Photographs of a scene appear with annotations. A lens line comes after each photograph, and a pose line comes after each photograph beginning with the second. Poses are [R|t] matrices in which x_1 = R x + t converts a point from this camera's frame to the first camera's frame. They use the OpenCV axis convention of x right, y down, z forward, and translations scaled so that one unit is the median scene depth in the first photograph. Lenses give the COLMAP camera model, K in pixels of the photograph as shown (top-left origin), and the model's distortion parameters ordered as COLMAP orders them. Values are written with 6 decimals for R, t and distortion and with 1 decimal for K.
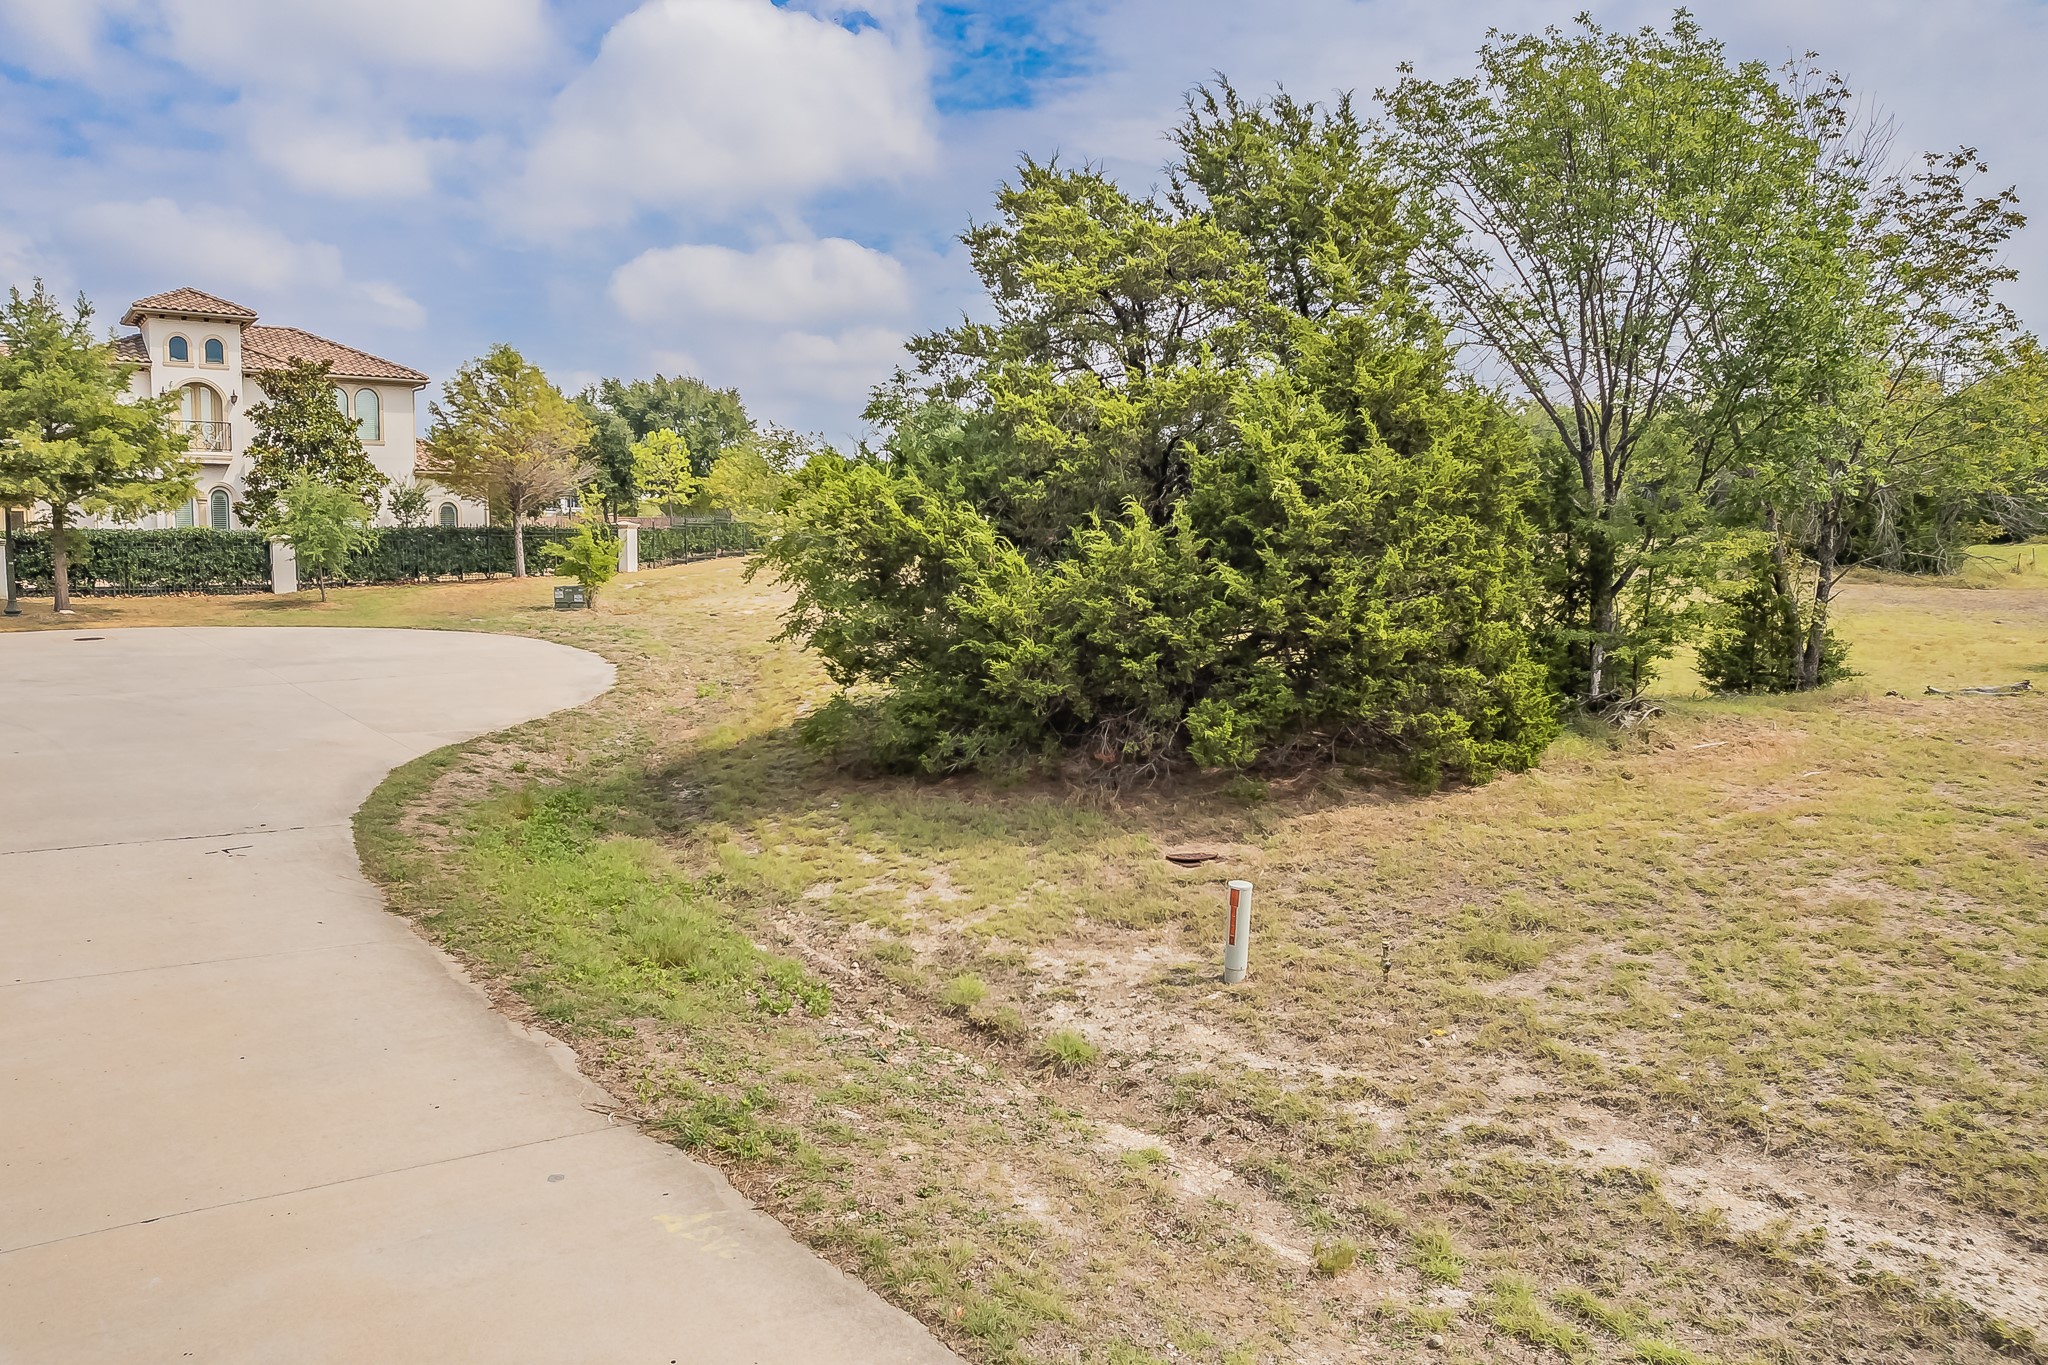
lens RADIAL K [[1518.1, 0, 1024.0], [0, 1518.1, 682.5], [0, 0, 1]] dist [-0.076991, 0.070556]
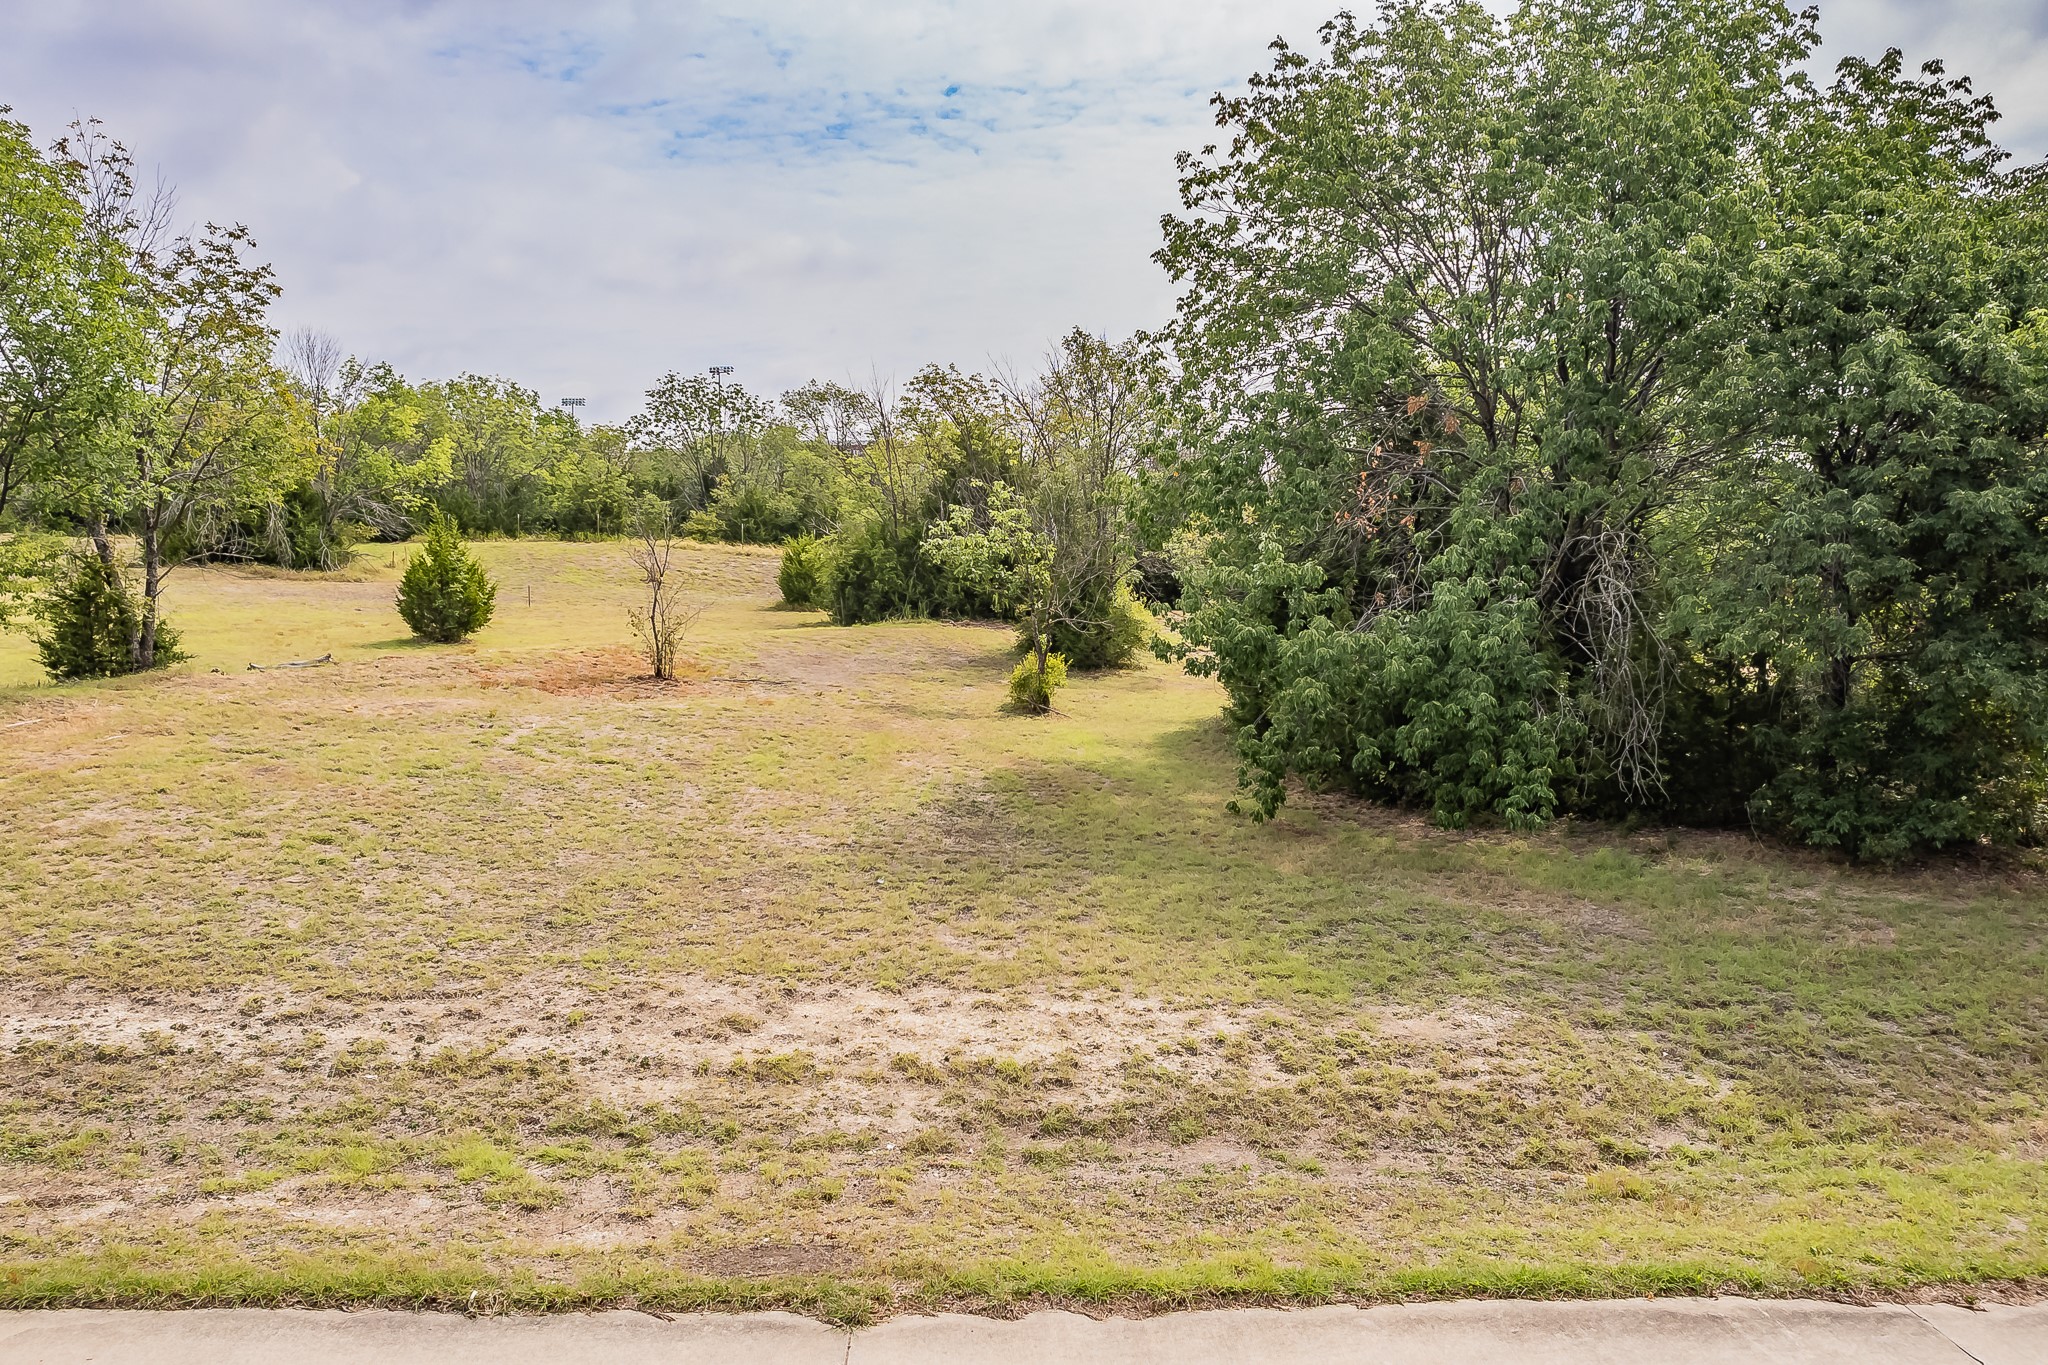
lens RADIAL K [[1518.1, 0, 1024.0], [0, 1518.1, 682.5], [0, 0, 1]] dist [-0.076991, 0.070556]
pose [[0.585725, -0.066192, 0.807802, -0.007901], [0.064169, 0.997318, 0.035193, 0.017039], [-0.807965, 0.031223, 0.588402, -0.241072]]
